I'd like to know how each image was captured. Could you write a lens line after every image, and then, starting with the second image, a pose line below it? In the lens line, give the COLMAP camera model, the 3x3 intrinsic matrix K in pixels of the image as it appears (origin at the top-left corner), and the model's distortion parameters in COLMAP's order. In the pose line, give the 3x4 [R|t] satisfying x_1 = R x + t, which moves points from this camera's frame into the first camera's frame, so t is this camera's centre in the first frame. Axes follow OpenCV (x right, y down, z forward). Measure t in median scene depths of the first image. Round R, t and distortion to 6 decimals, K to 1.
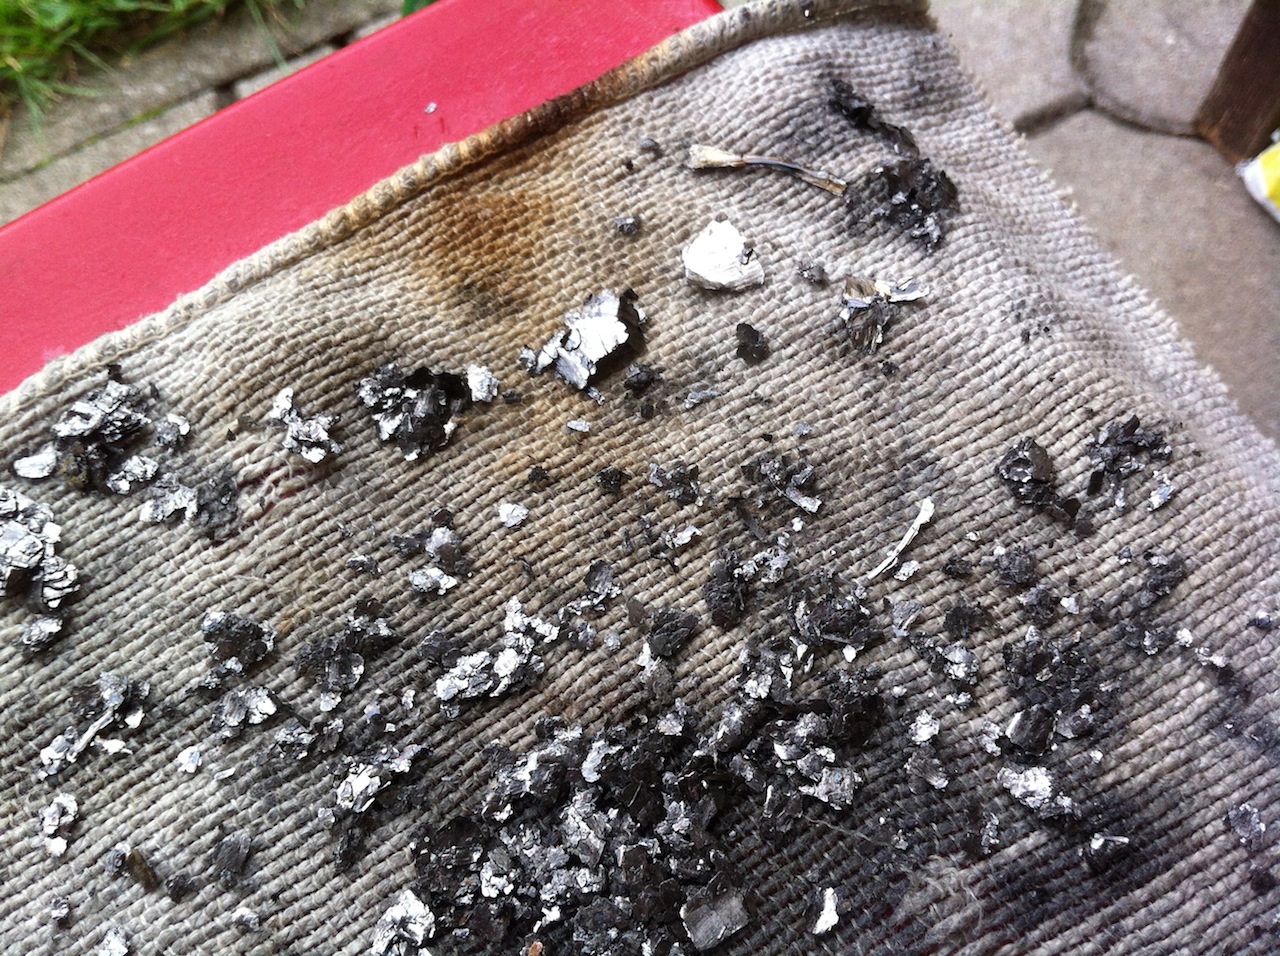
lens RADIAL K [[1317.9, 0, 661.2], [0, 1317.9, 473.3], [0, 0, 1]] dist [0.085431, -0.411187]
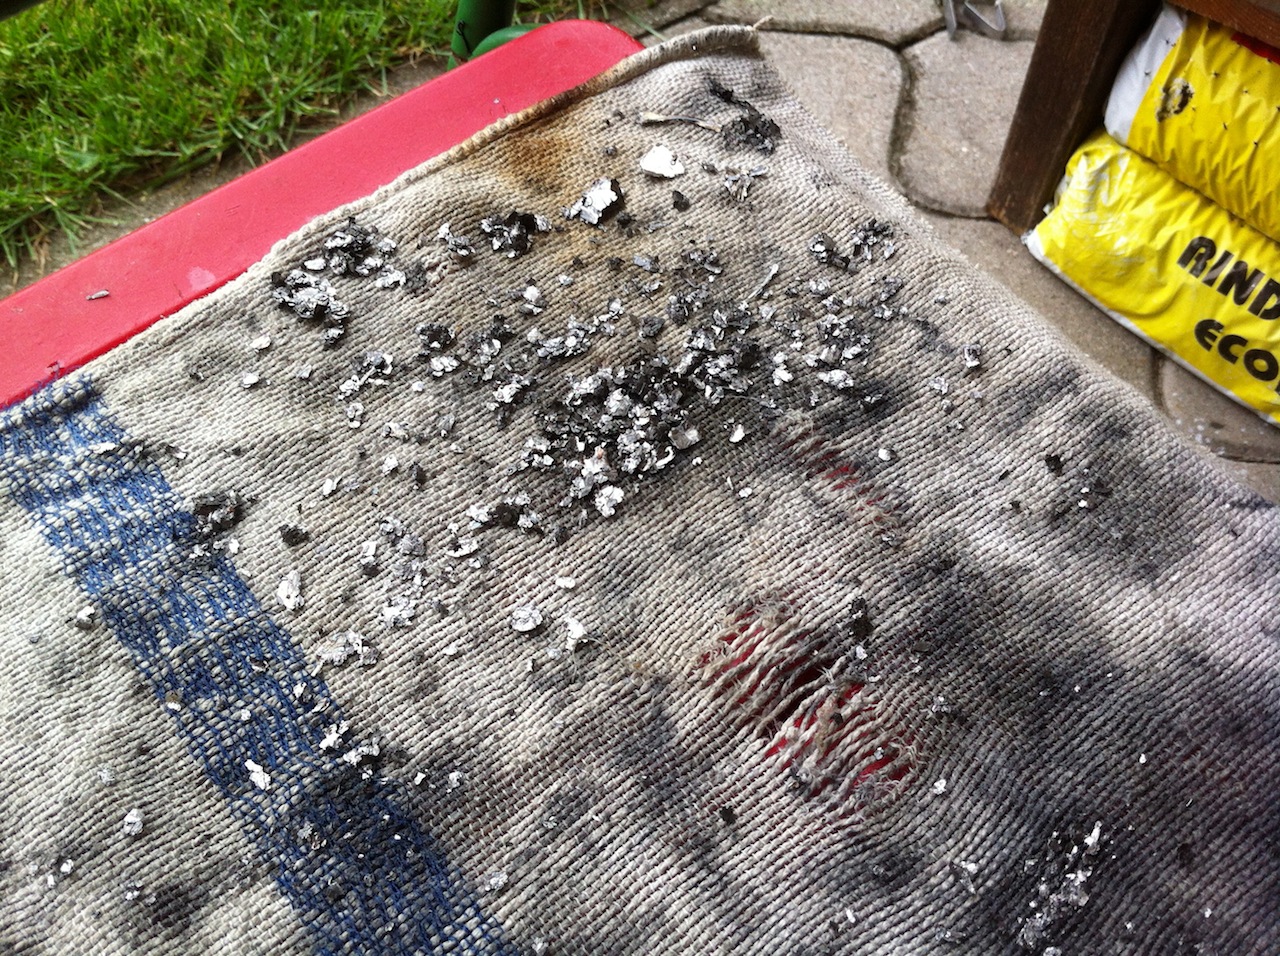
lens RADIAL K [[1308.6, 0, 669.4], [0, 1308.6, 475.9], [0, 0, 1]] dist [0.163561, -0.695123]
pose [[0.994293, -0.060651, 0.087769, -0.147737], [0.072439, 0.987773, -0.138050, 0.593061], [-0.078323, 0.143620, 0.986529, -0.883885]]
